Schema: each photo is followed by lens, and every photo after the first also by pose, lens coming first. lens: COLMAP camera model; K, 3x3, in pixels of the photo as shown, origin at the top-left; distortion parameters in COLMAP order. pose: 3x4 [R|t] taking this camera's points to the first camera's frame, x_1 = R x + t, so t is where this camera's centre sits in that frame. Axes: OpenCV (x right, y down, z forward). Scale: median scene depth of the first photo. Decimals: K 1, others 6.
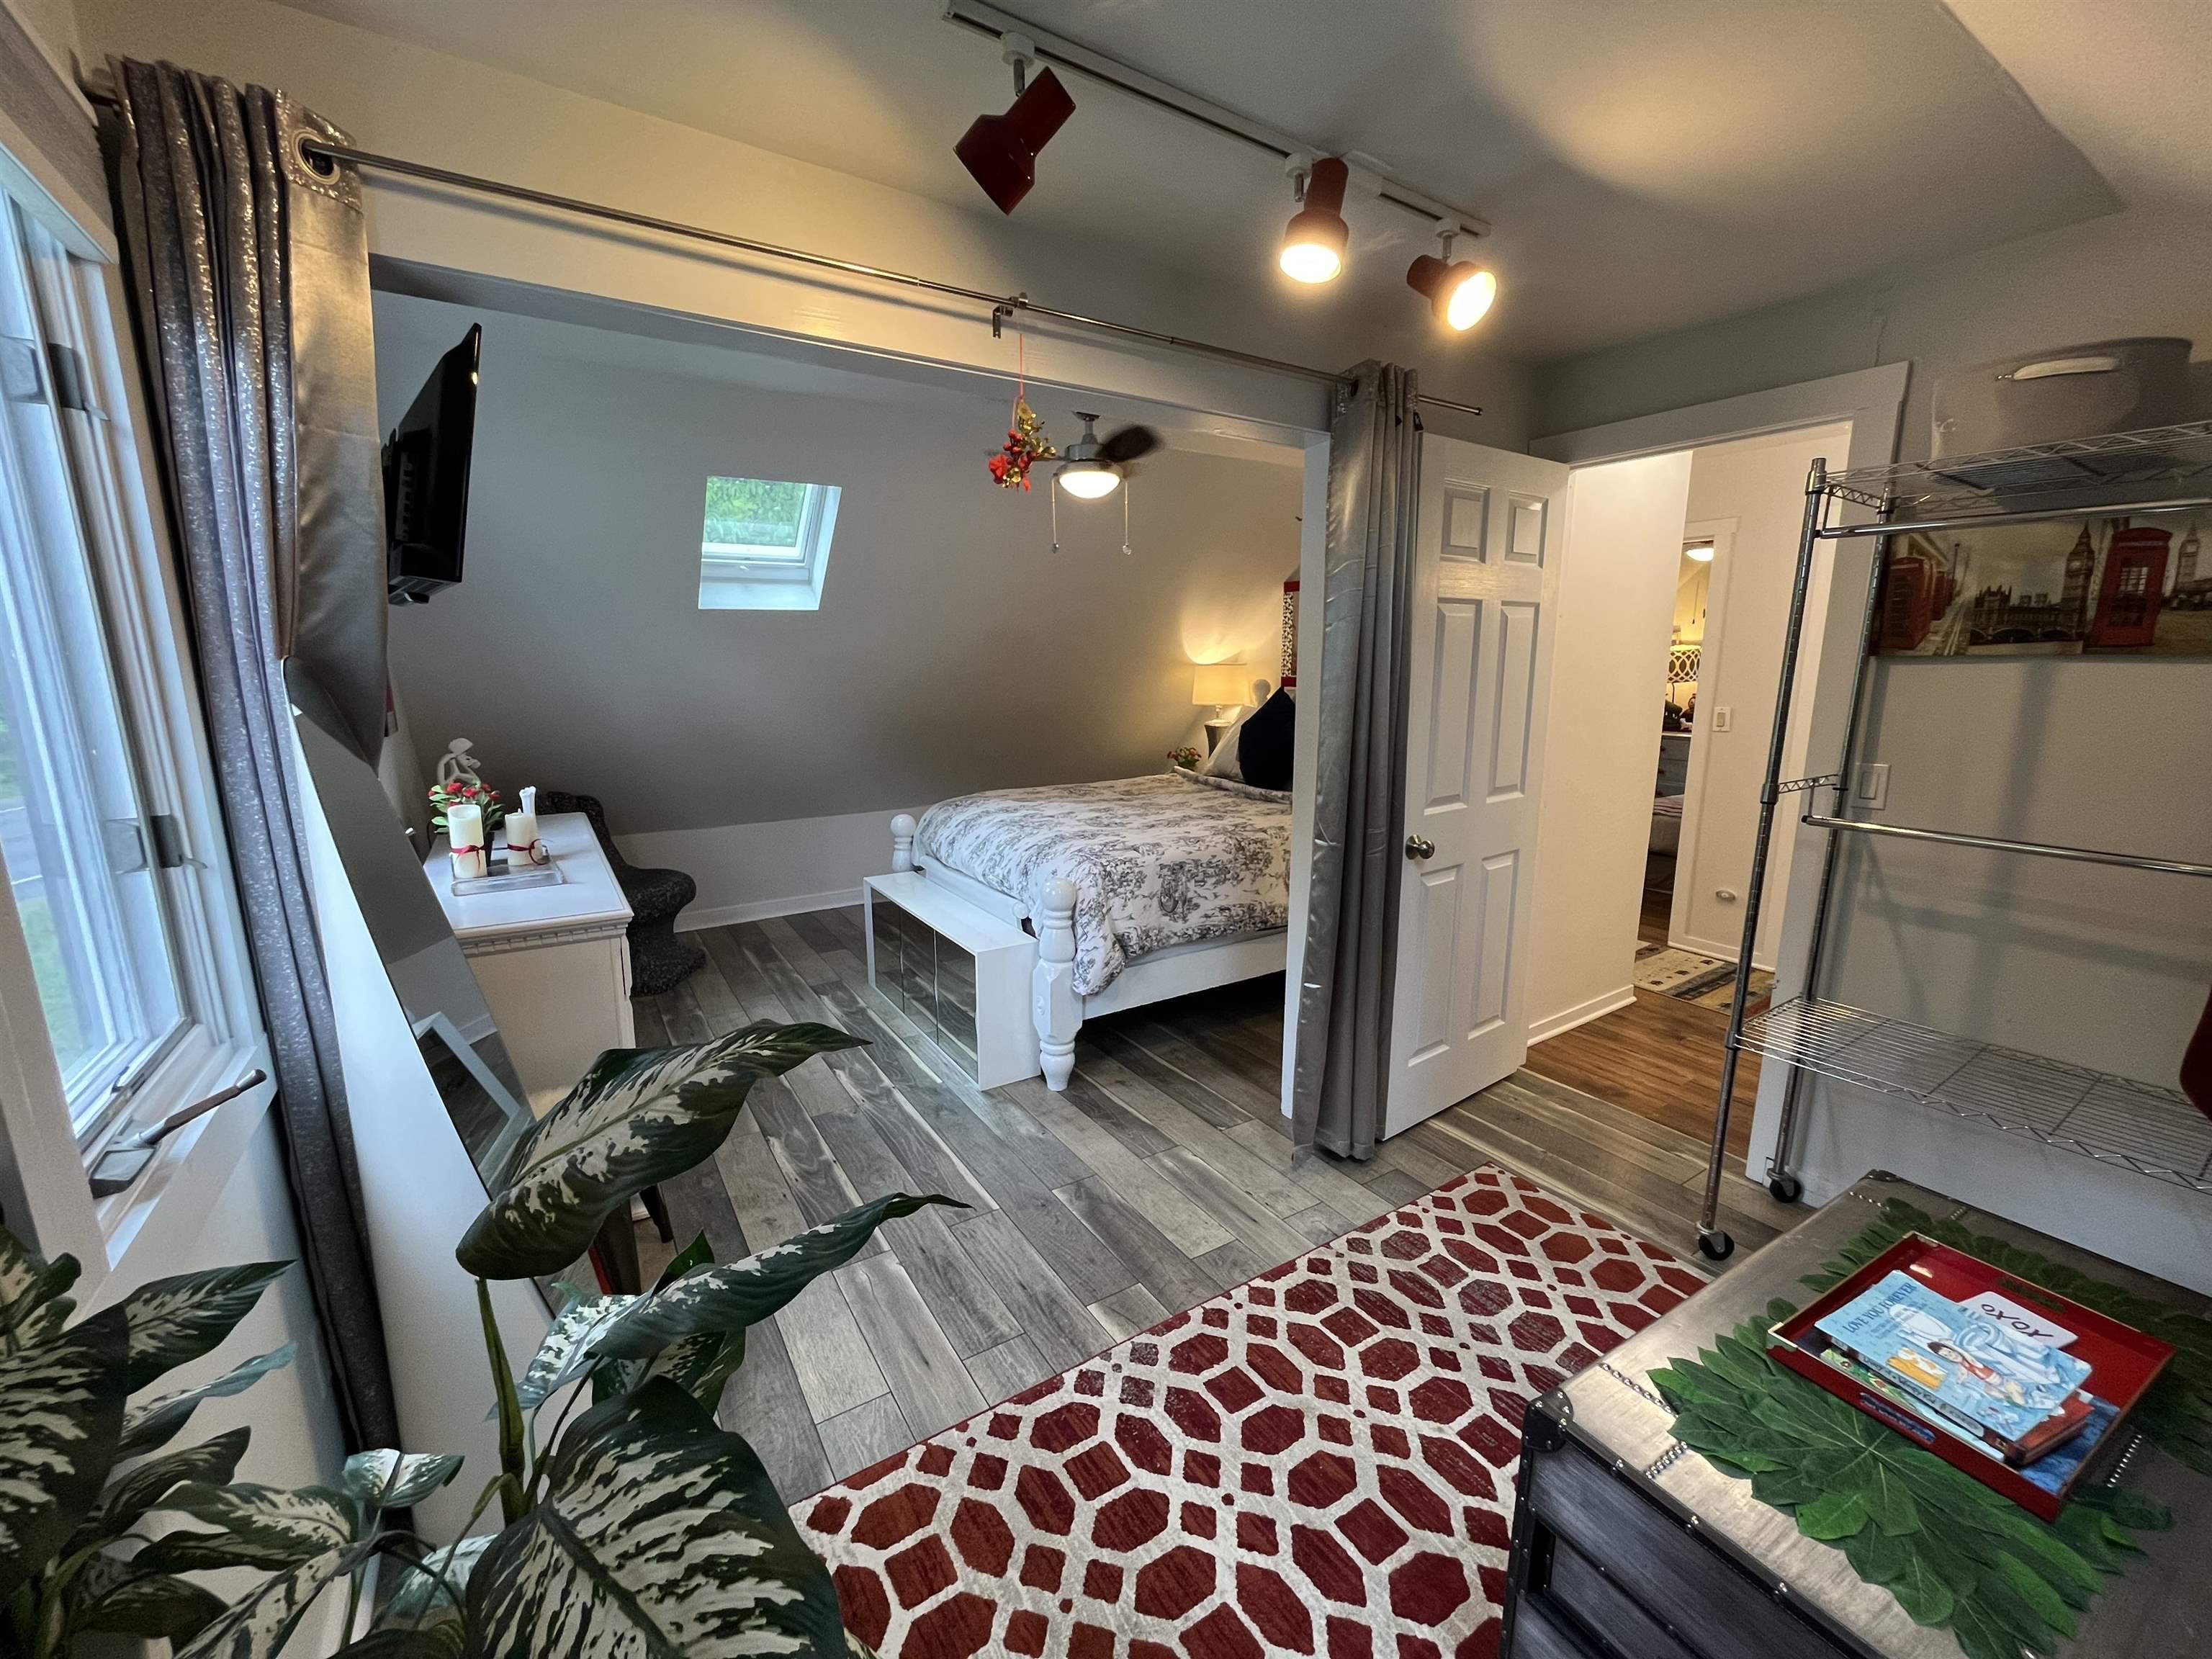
lens RADIAL K [[880.8, 0, 1106.0], [0, 880.8, 829.5], [0, 0, 1]] dist [-0.000735, 0.000071]
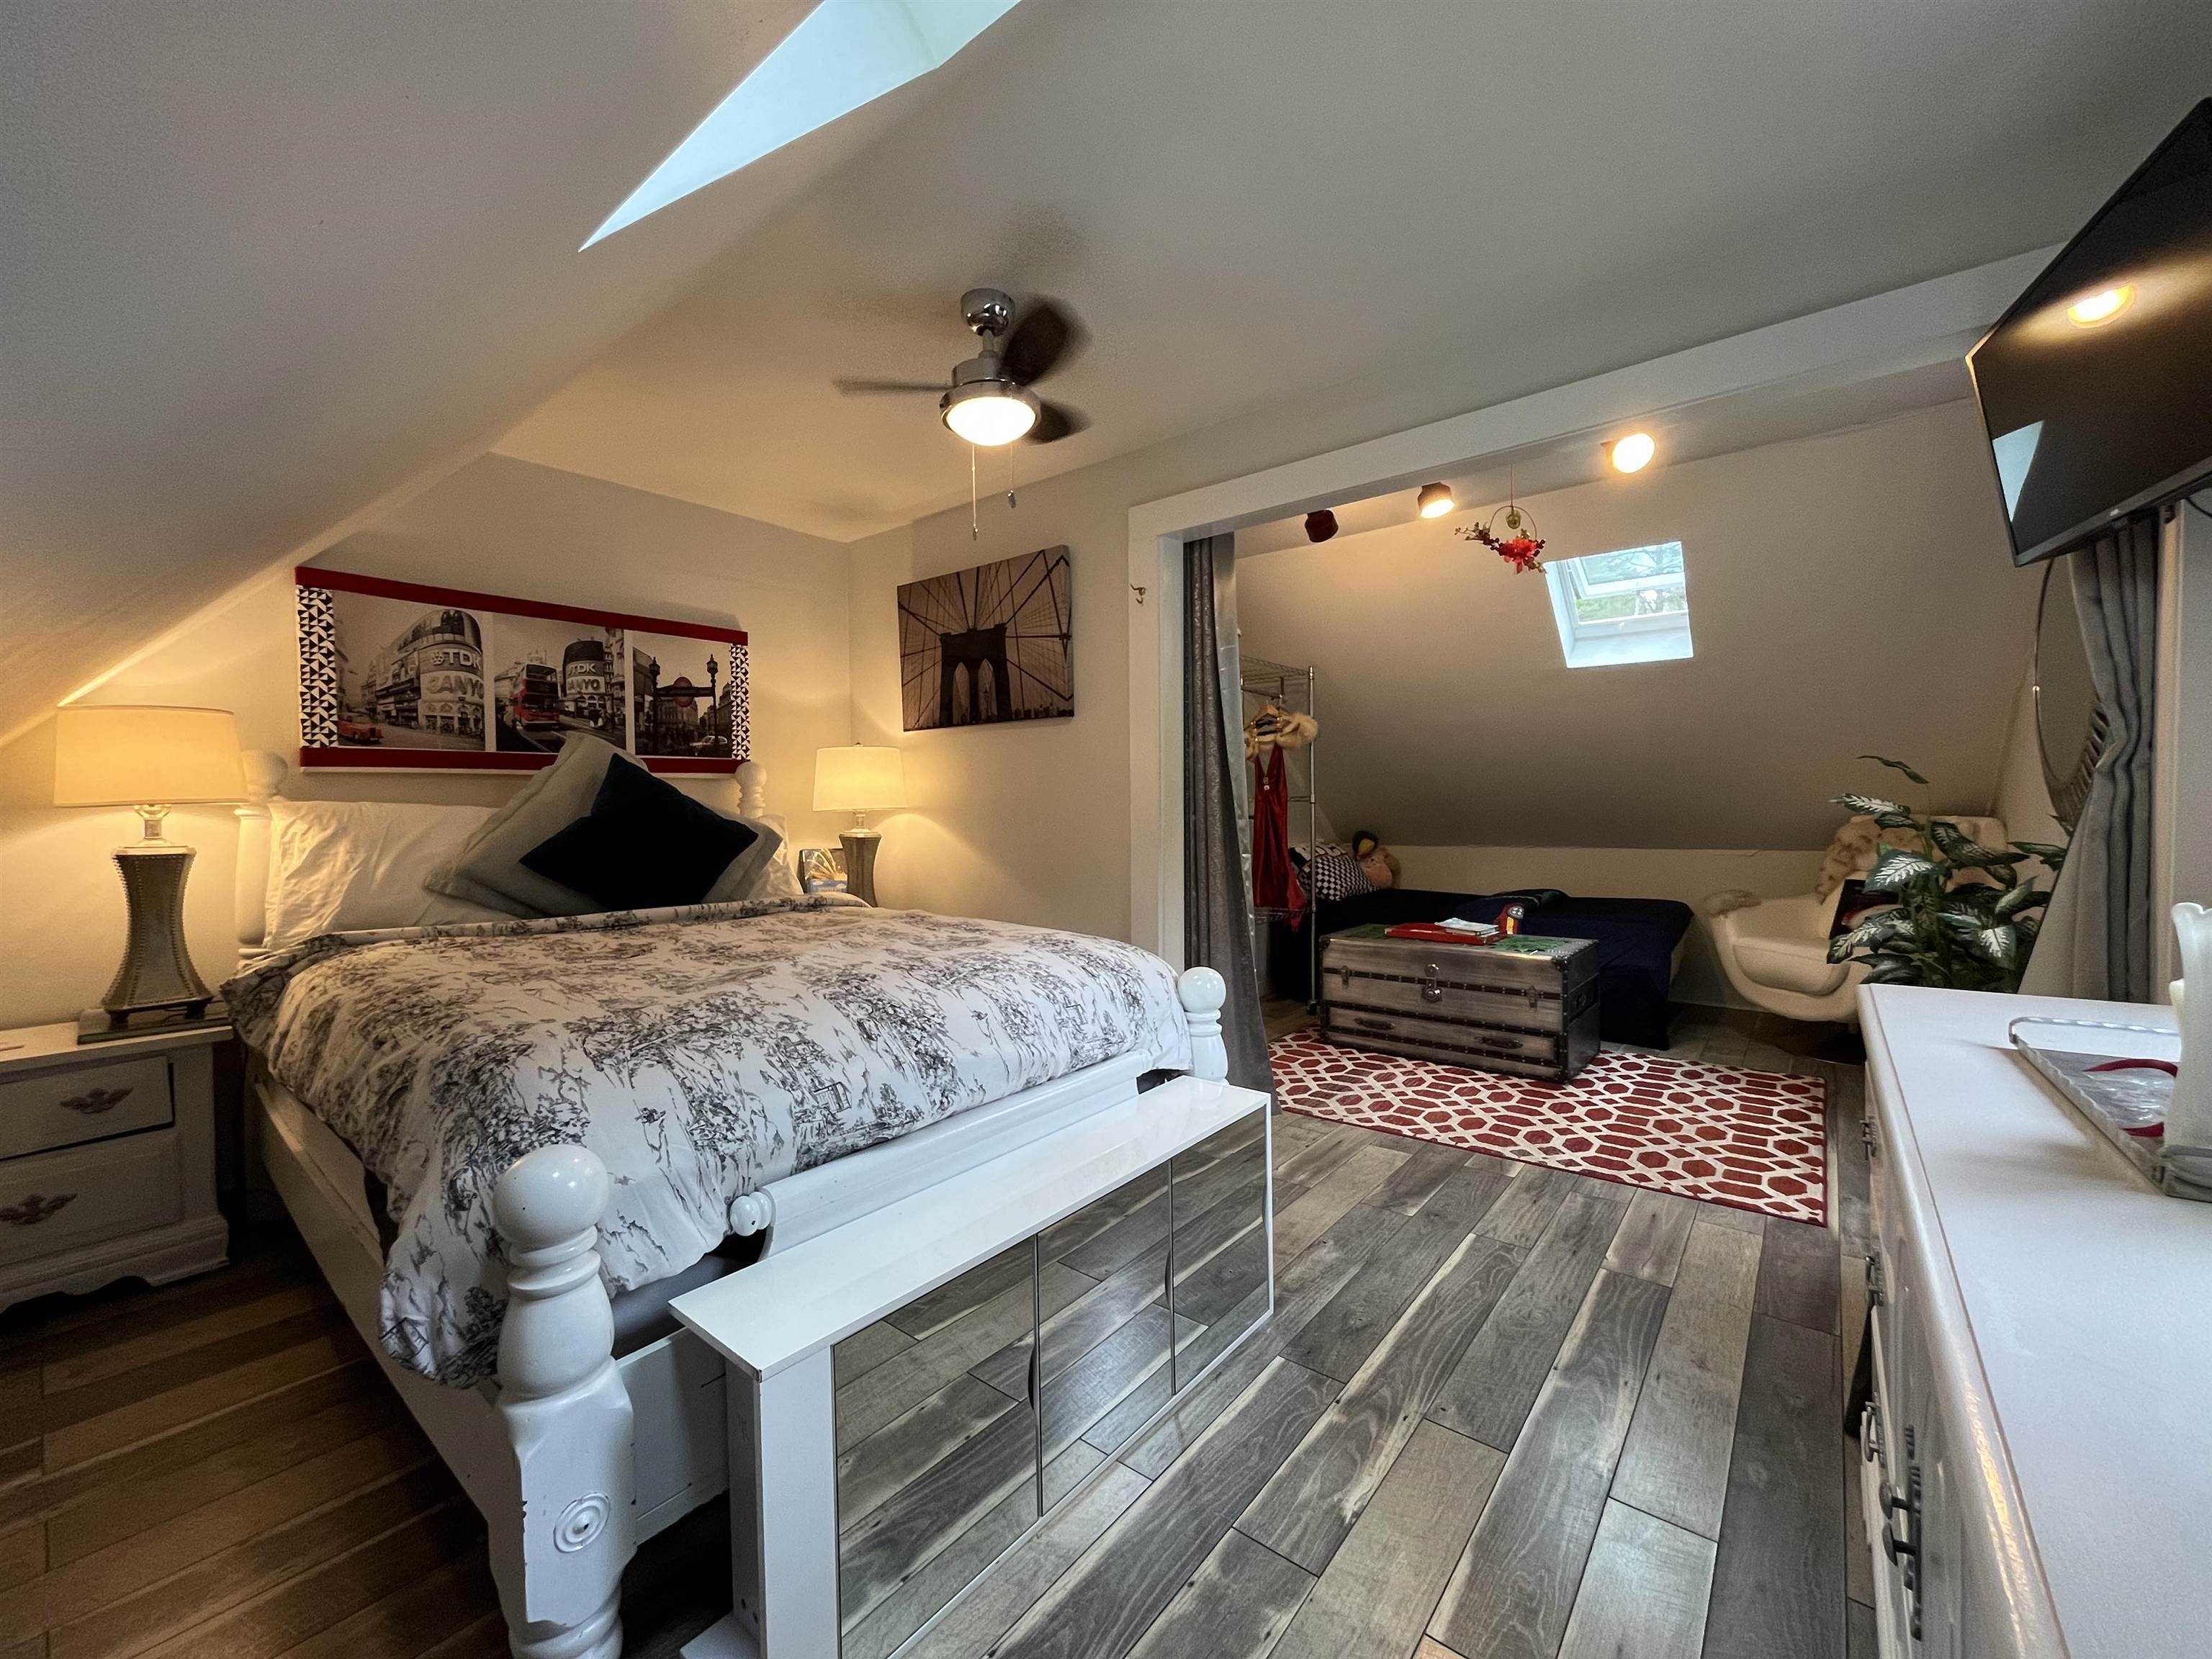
lens RADIAL K [[894.7, 0, 1103.8], [0, 894.7, 800.9], [0, 0, 1]] dist [0.000151, 0.000087]
pose [[-0.307166, 0.004385, 0.951646, -1.426718], [0.200580, 0.977824, 0.060237, -0.276097], [-0.930278, 0.209384, -0.301234, 2.379566]]
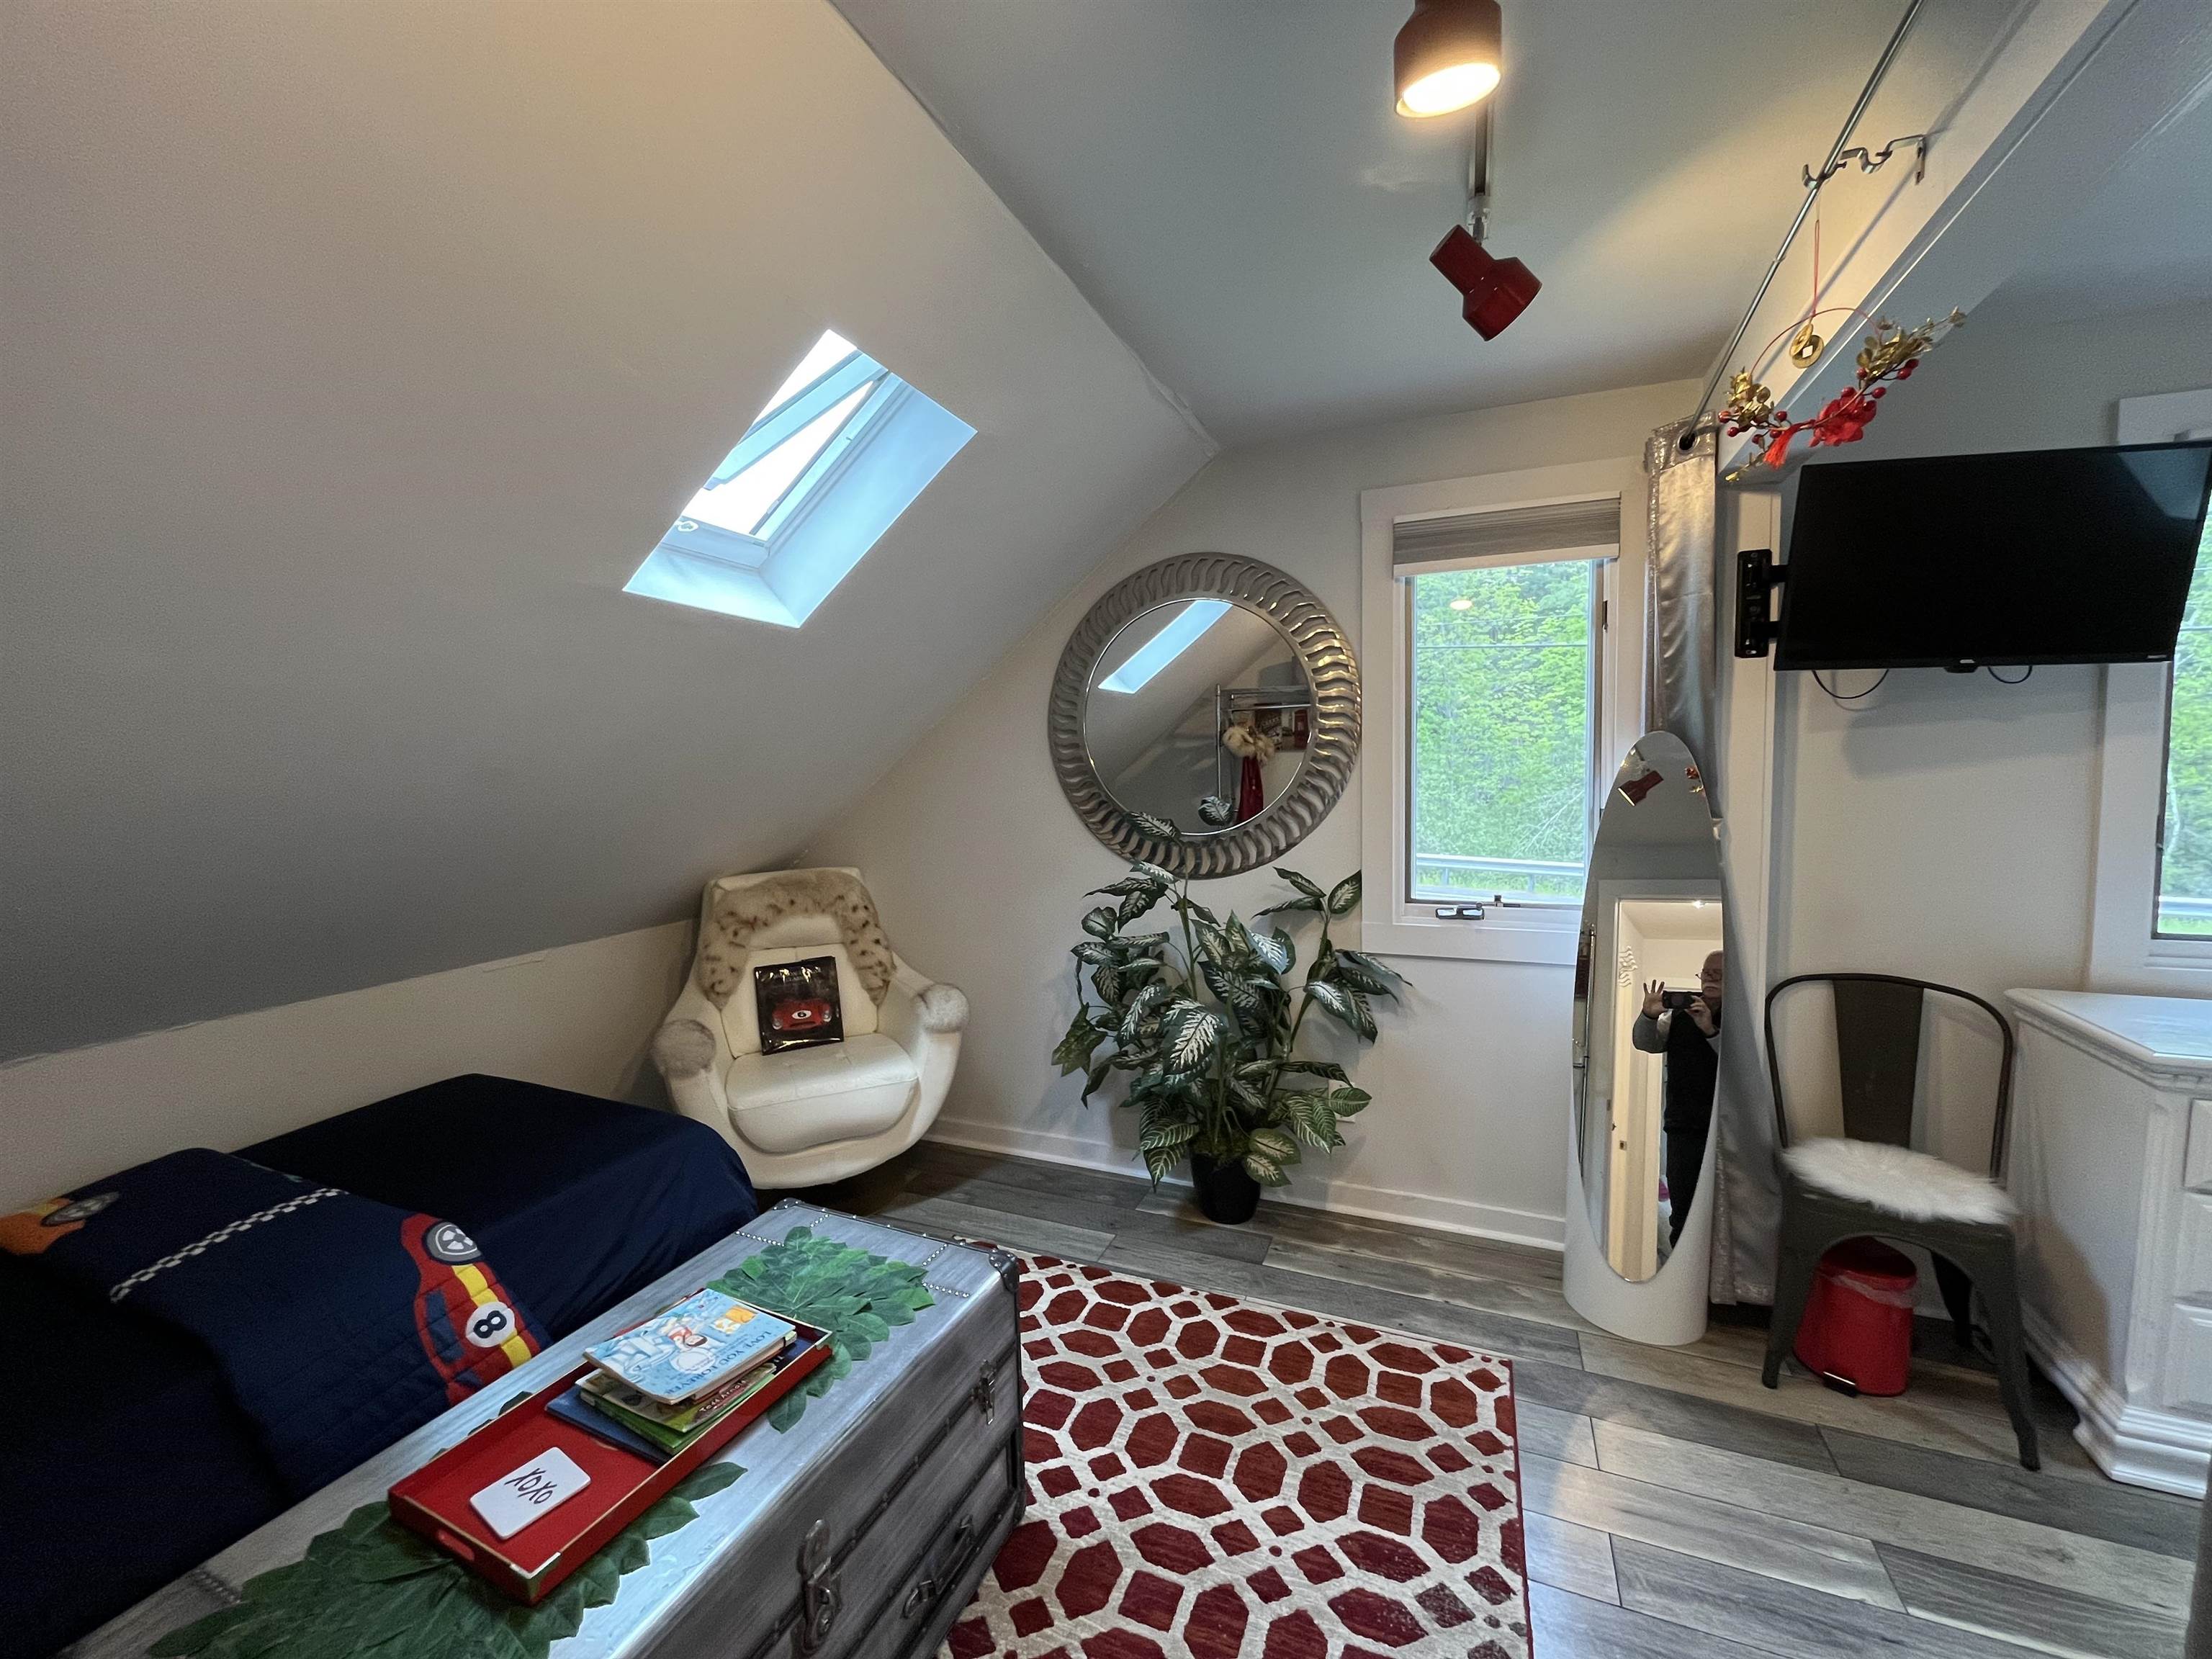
lens RADIAL K [[894.7, 0, 1103.8], [0, 894.7, 800.9], [0, 0, 1]] dist [0.000151, 0.000087]
pose [[-0.820909, 0.032743, -0.570119, 0.837284], [-0.100879, 0.974339, 0.201212, -0.252786], [0.562078, 0.222689, -0.796541, 1.483196]]
